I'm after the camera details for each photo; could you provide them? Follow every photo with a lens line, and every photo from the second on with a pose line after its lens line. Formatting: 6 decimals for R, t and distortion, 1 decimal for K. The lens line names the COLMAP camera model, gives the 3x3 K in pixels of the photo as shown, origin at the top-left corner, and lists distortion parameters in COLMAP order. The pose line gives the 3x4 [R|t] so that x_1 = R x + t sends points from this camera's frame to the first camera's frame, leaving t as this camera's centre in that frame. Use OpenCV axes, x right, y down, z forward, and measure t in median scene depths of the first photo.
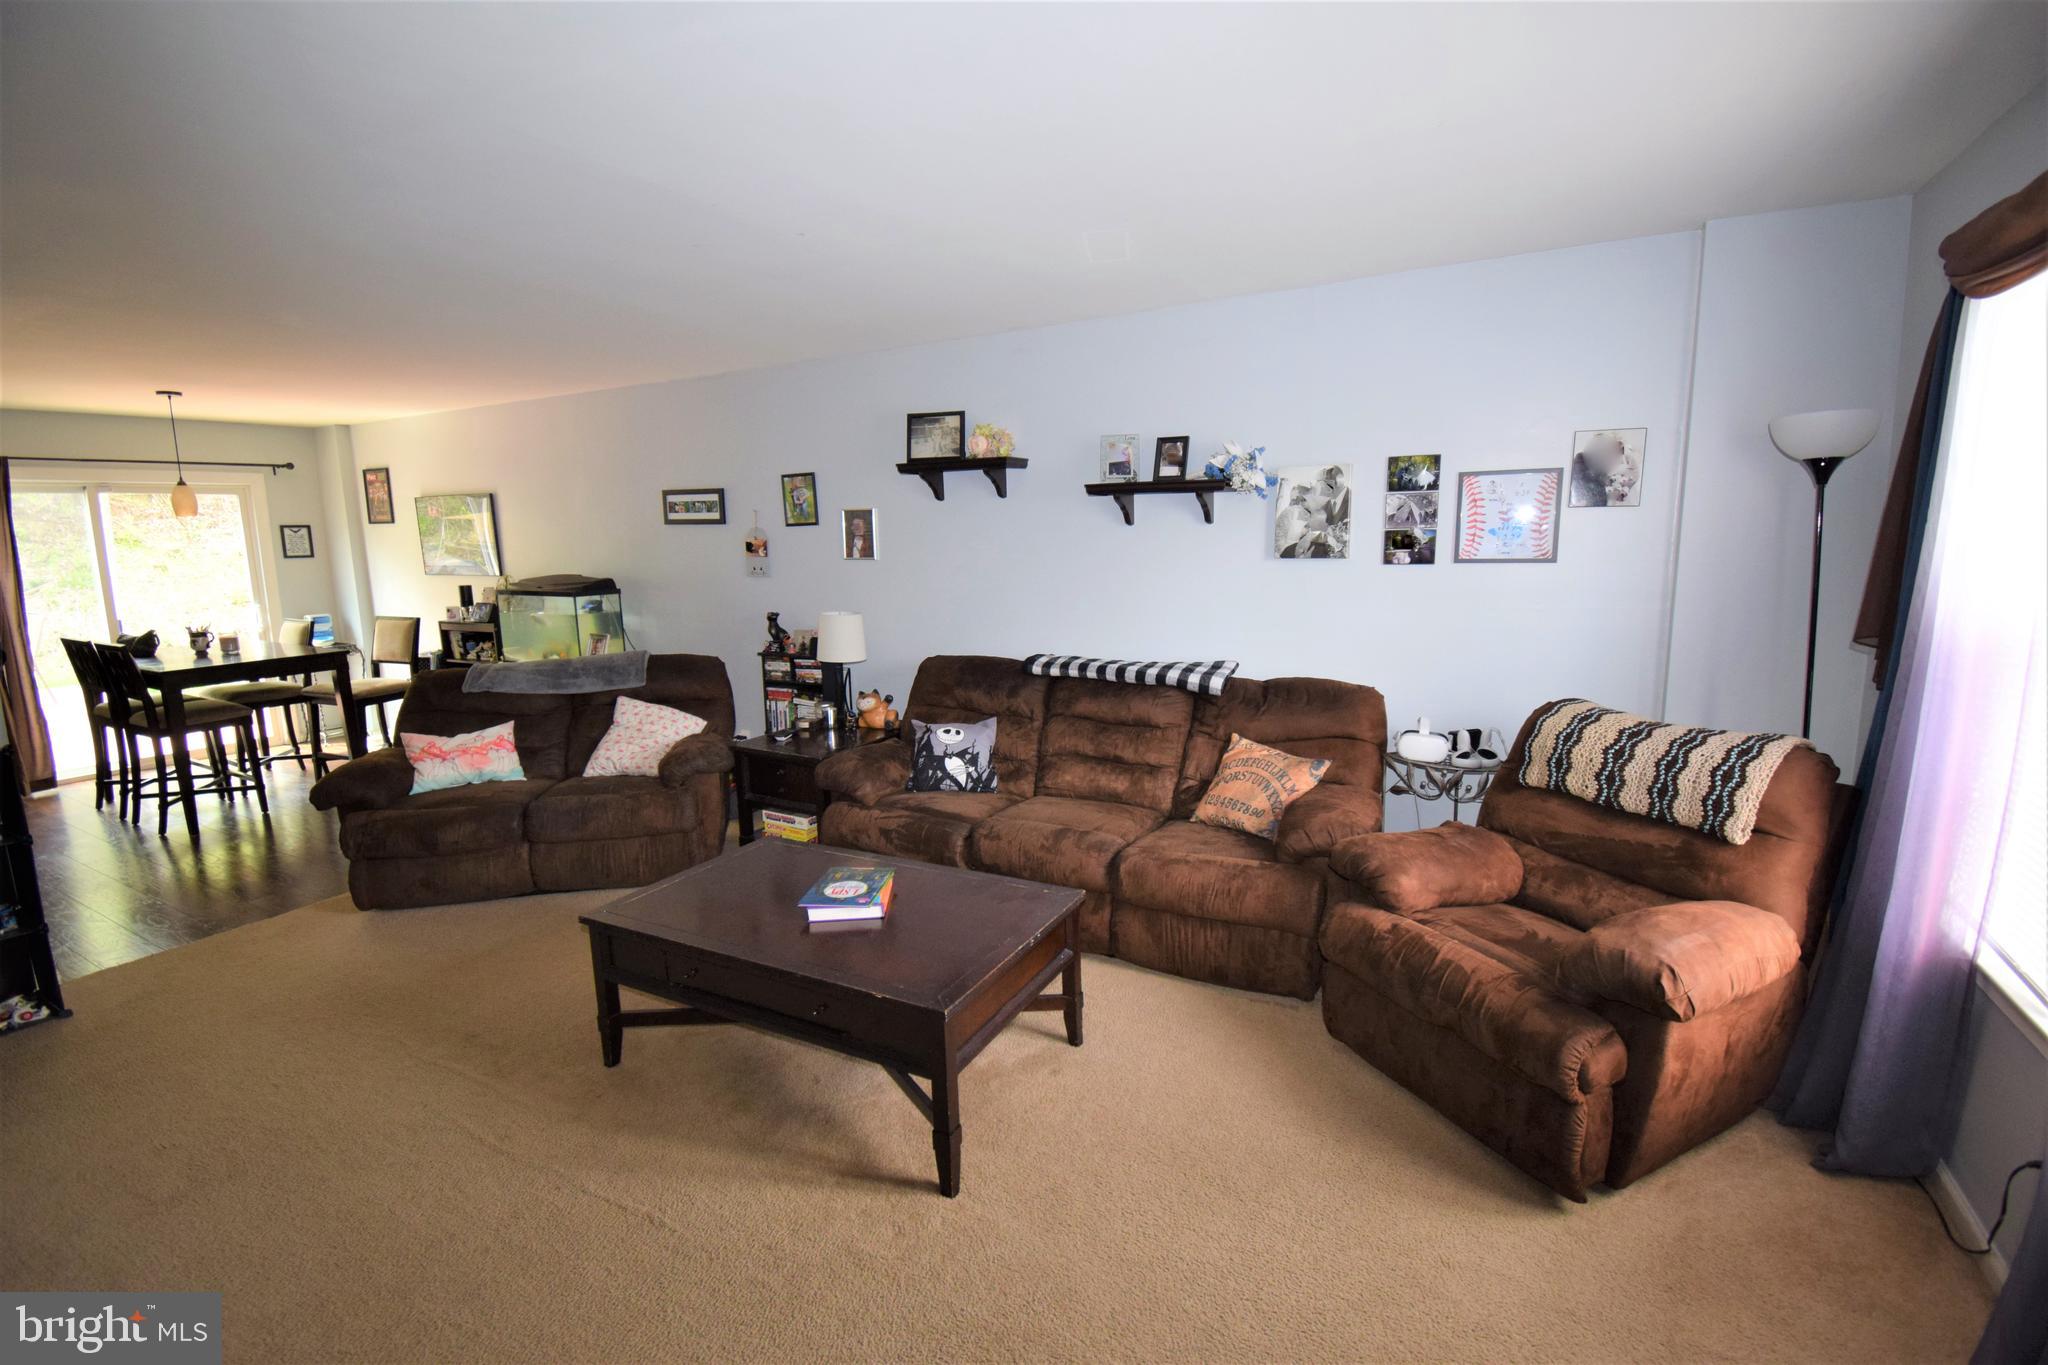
lens RADIAL K [[900.4, 0, 1025.3], [0, 900.4, 676.0], [0, 0, 1]] dist [0.019472, -0.025904]
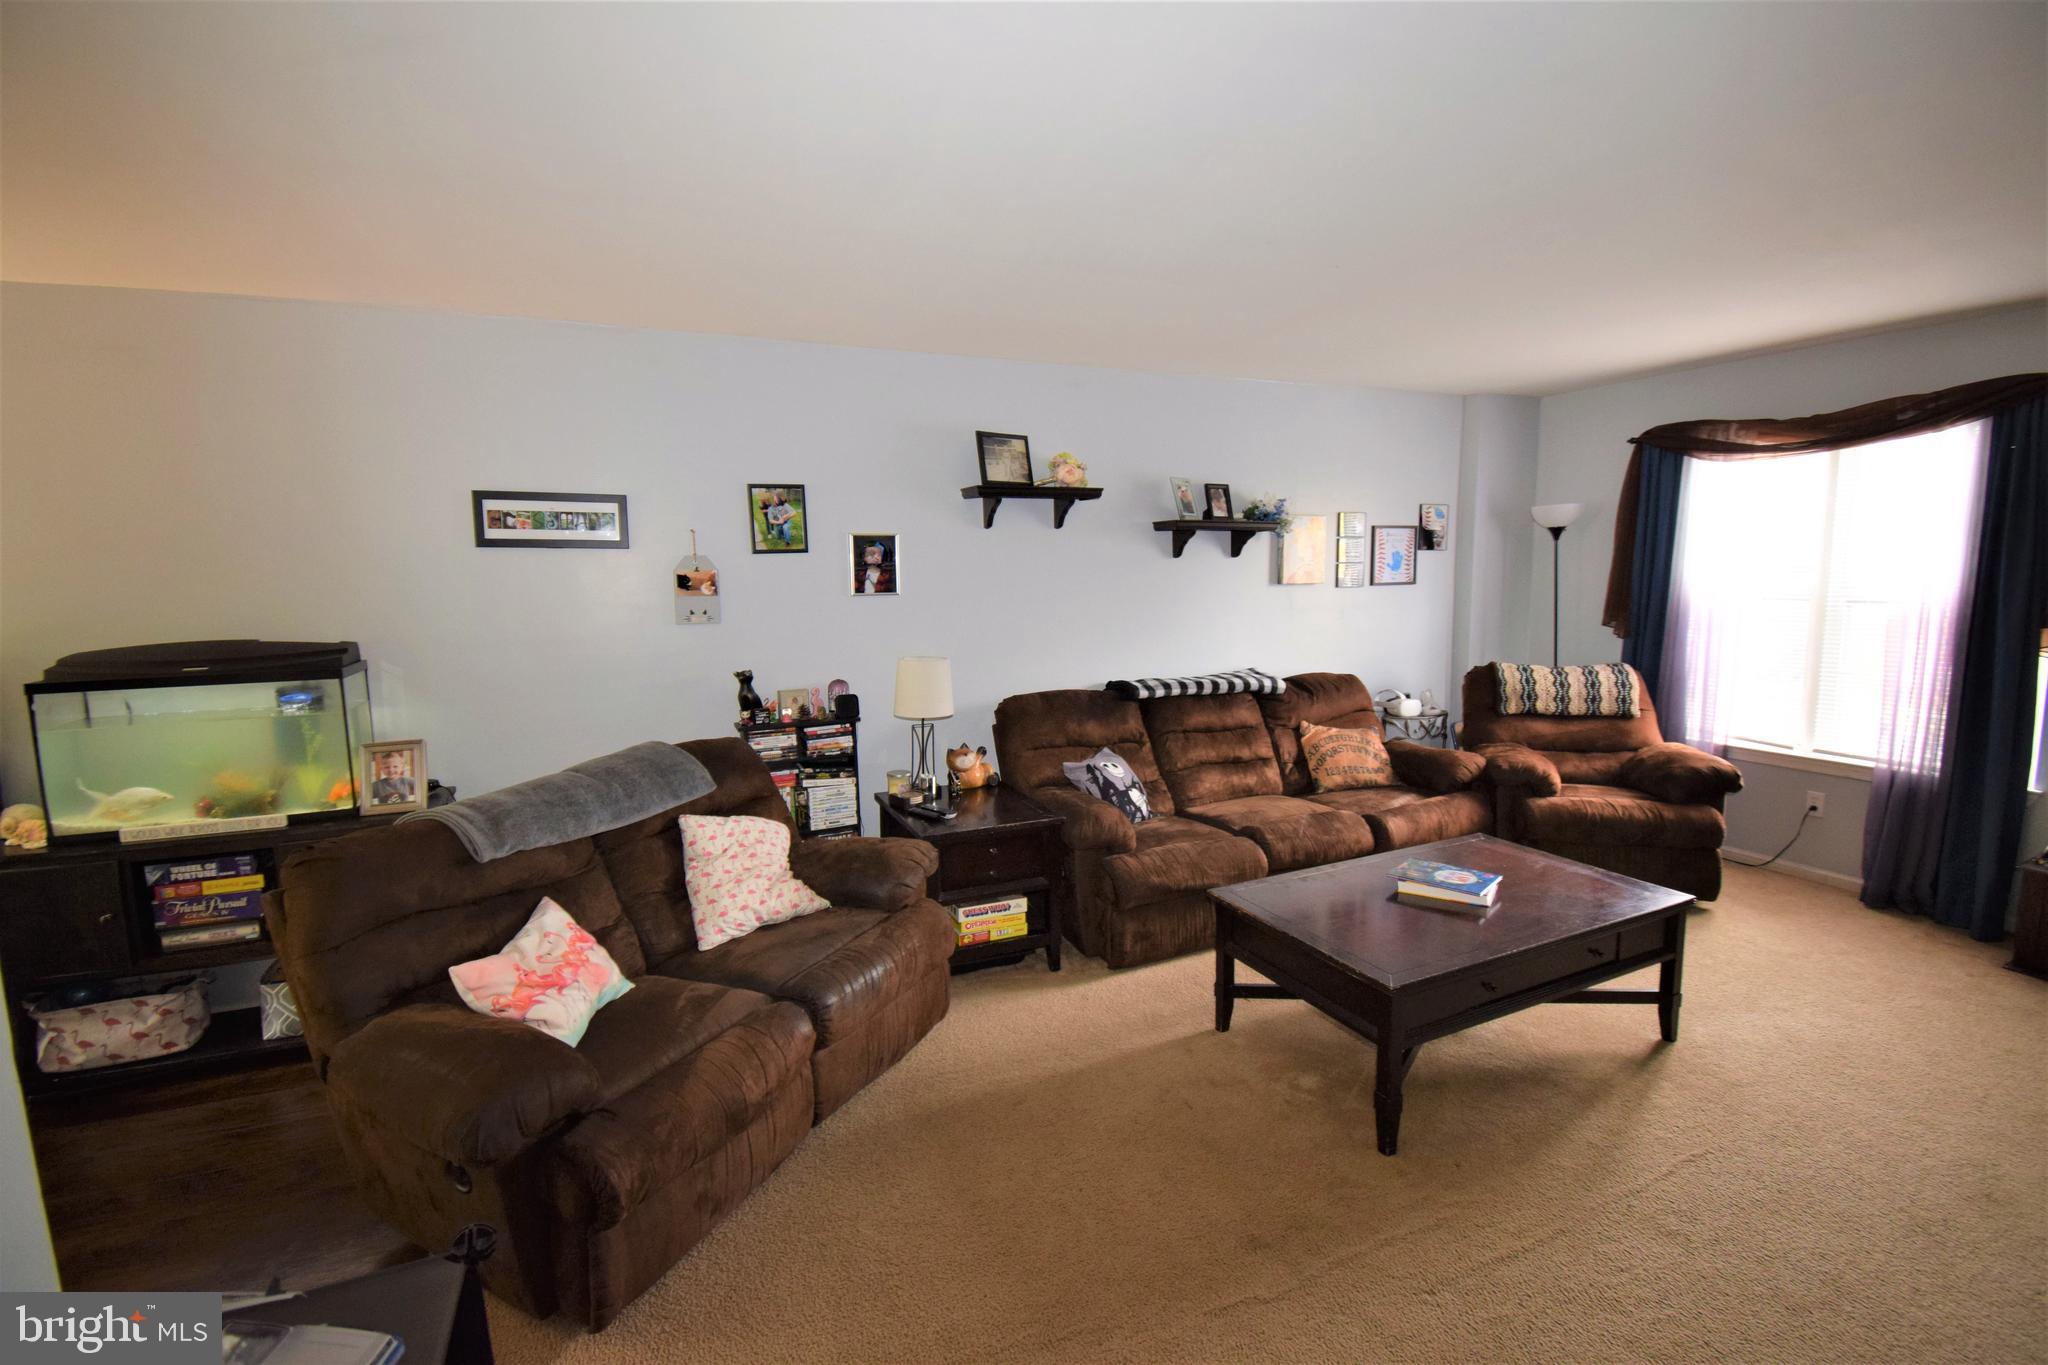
lens RADIAL K [[898.9, 0, 1022.2], [0, 898.9, 680.7], [0, 0, 1]] dist [0.023612, -0.029463]
pose [[0.599972, -0.091246, 0.794800, -0.808818], [0.128460, 0.991571, 0.016866, -0.051723], [-0.789640, 0.091981, 0.606637, 0.429333]]
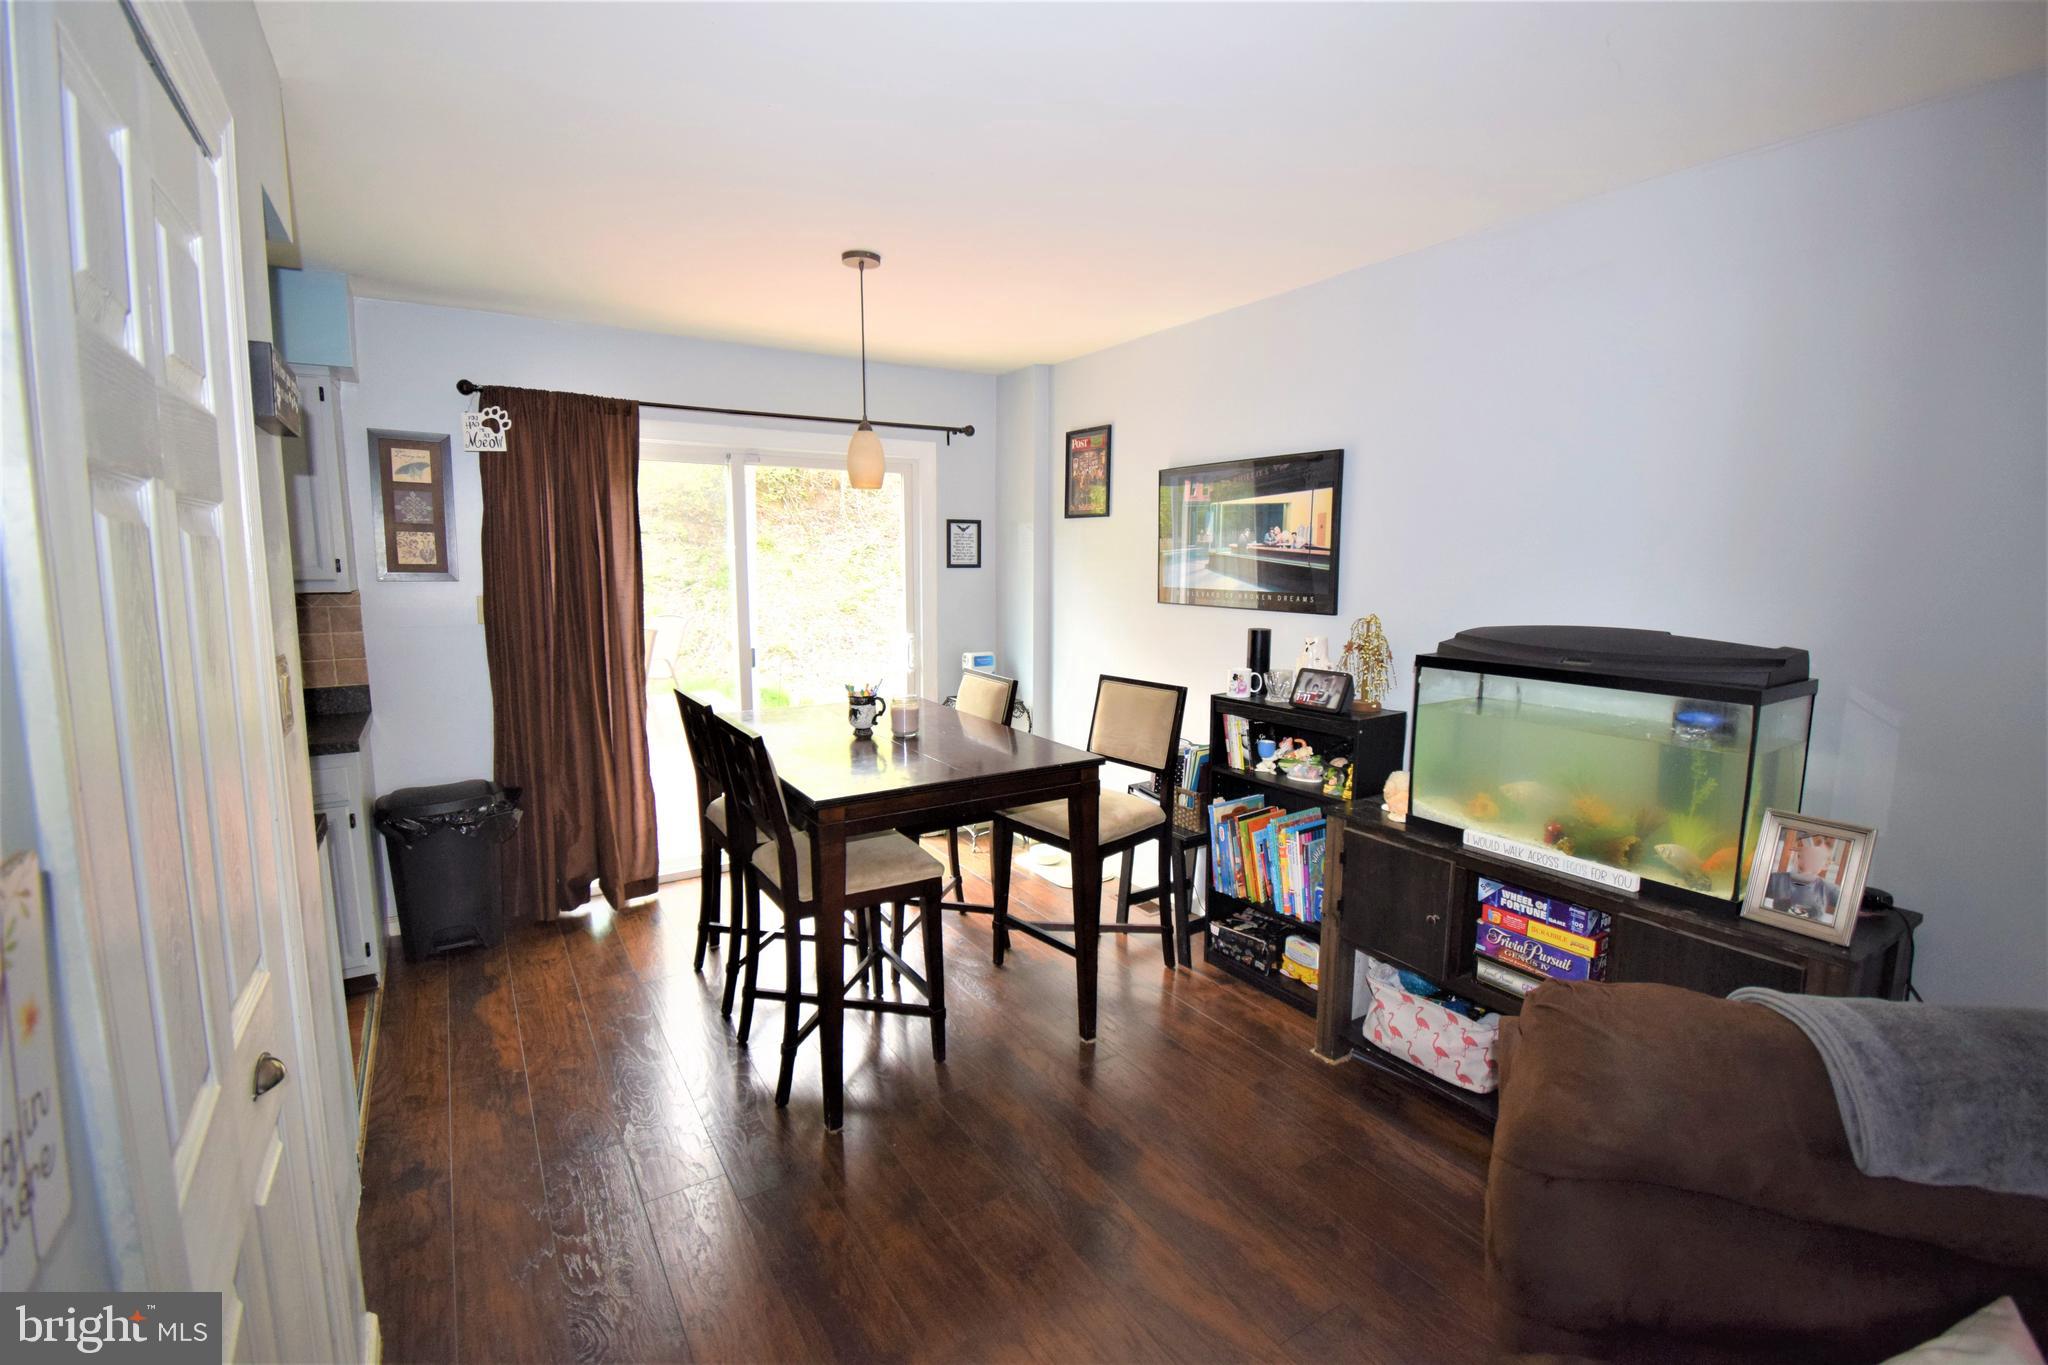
lens RADIAL K [[898.9, 0, 1022.2], [0, 898.9, 680.7], [0, 0, 1]] dist [0.023612, -0.029463]
pose [[0.877460, 0.084659, -0.472120, -0.693456], [-0.092251, 0.995710, 0.007094, -0.087058], [0.470696, 0.037329, 0.881506, 0.671243]]
